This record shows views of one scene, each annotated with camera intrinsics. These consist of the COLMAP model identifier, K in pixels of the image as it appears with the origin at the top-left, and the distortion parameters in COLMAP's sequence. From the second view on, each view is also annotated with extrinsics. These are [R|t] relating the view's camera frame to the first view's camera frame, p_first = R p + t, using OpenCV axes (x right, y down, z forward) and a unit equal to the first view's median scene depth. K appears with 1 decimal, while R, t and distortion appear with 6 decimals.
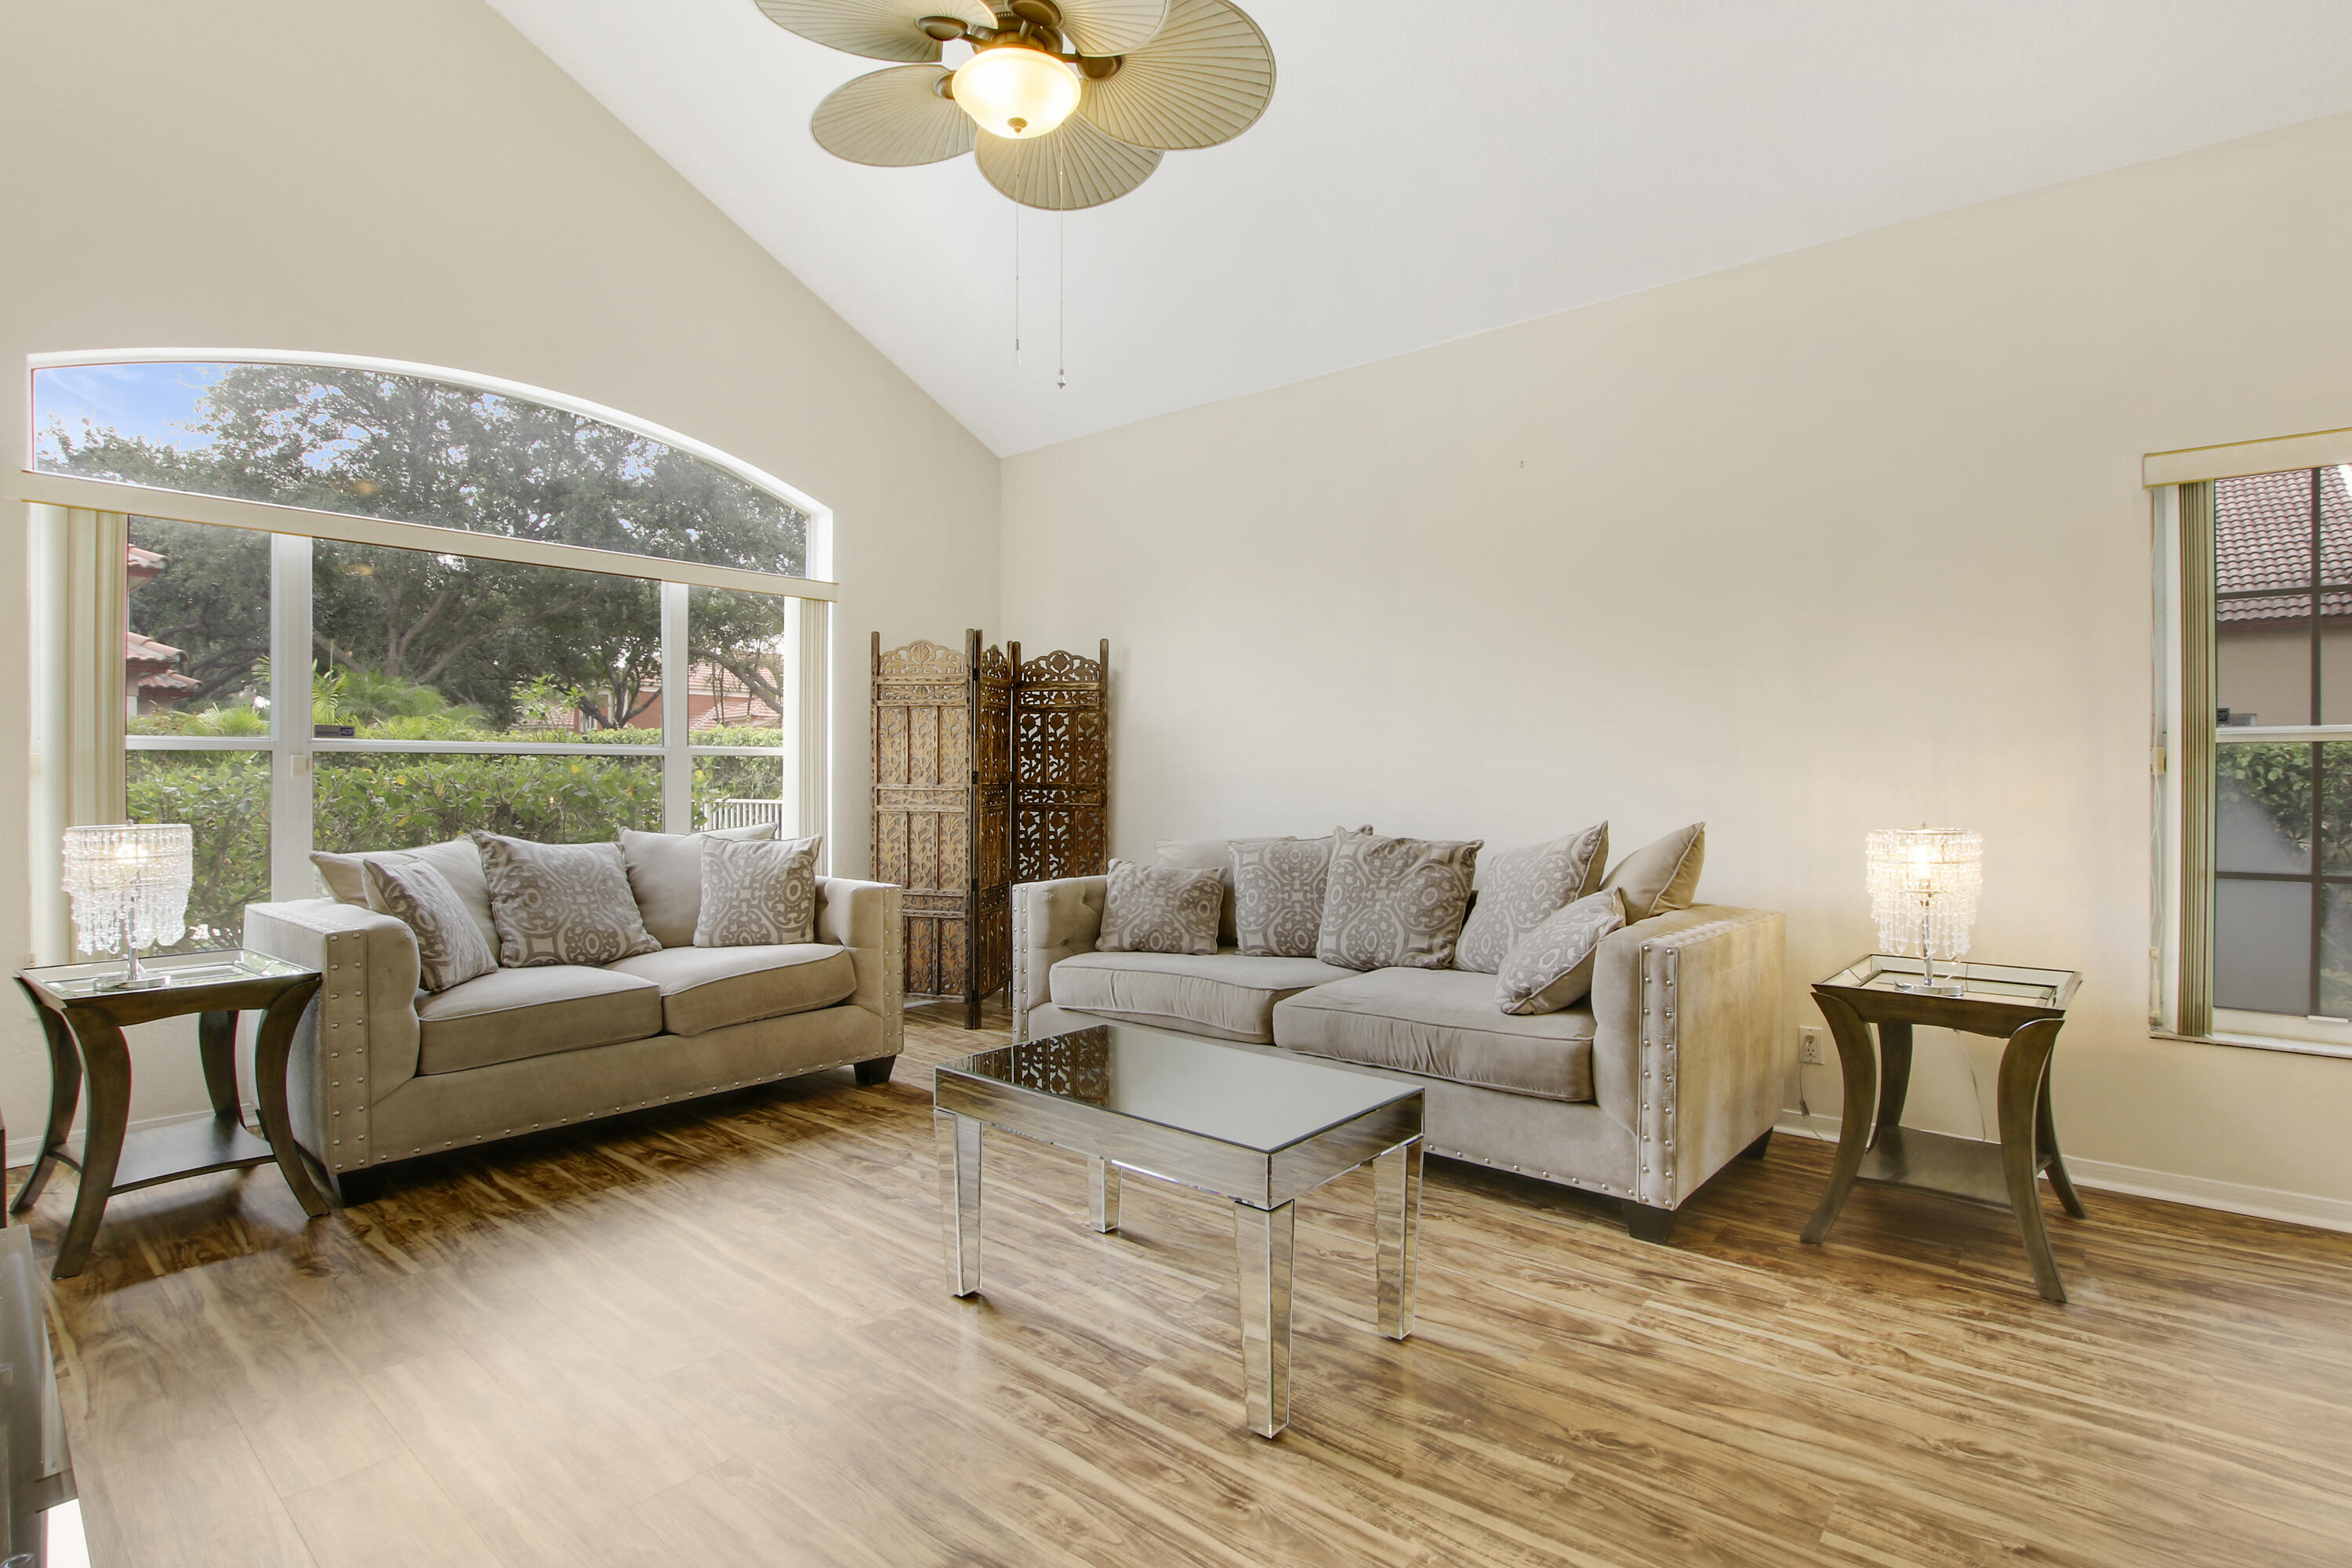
lens RADIAL K [[1153.5, 0, 1191.6], [0, 1153.5, 776.5], [0, 0, 1]] dist [-0.009084, 0.003319]
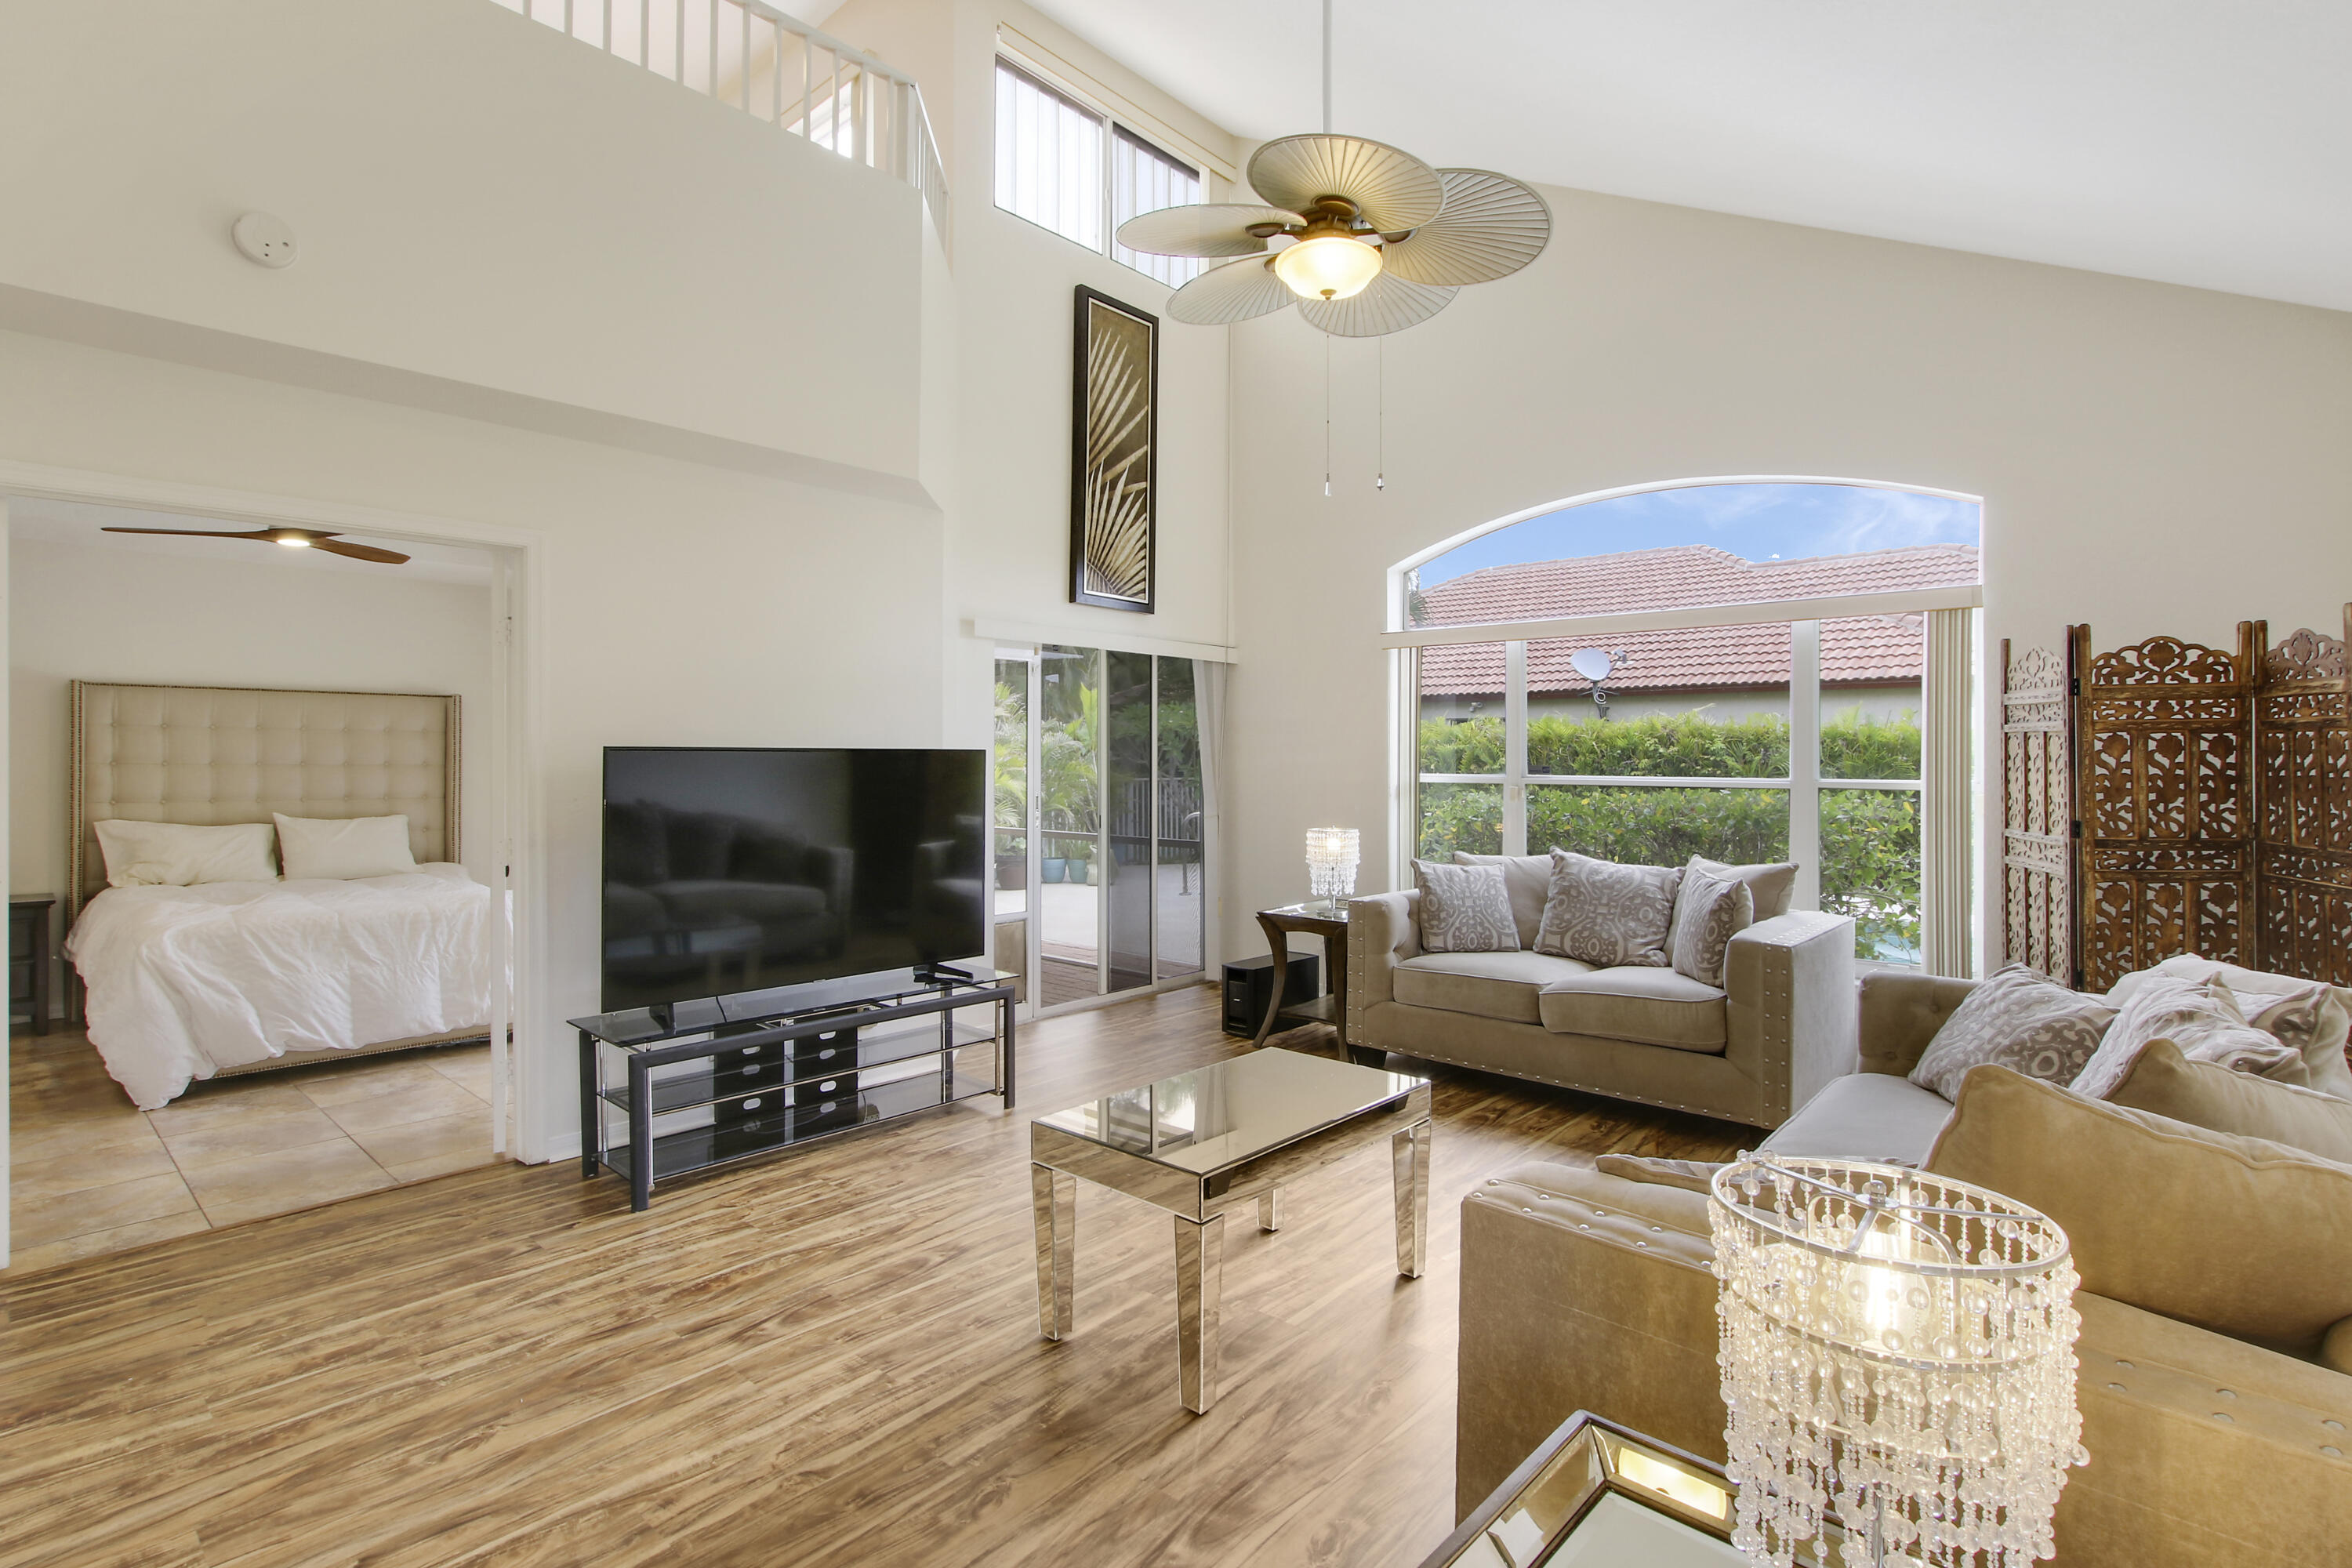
lens RADIAL K [[1153.5, 0, 1184.4], [0, 1153.5, 769.9], [0, 0, 1]] dist [-0.009084, 0.003319]
pose [[-0.037965, 0.008296, -0.999245, 0.784464], [-0.008424, 0.999927, 0.008622, -0.053640], [0.999244, 0.008745, -0.037892, 0.680127]]
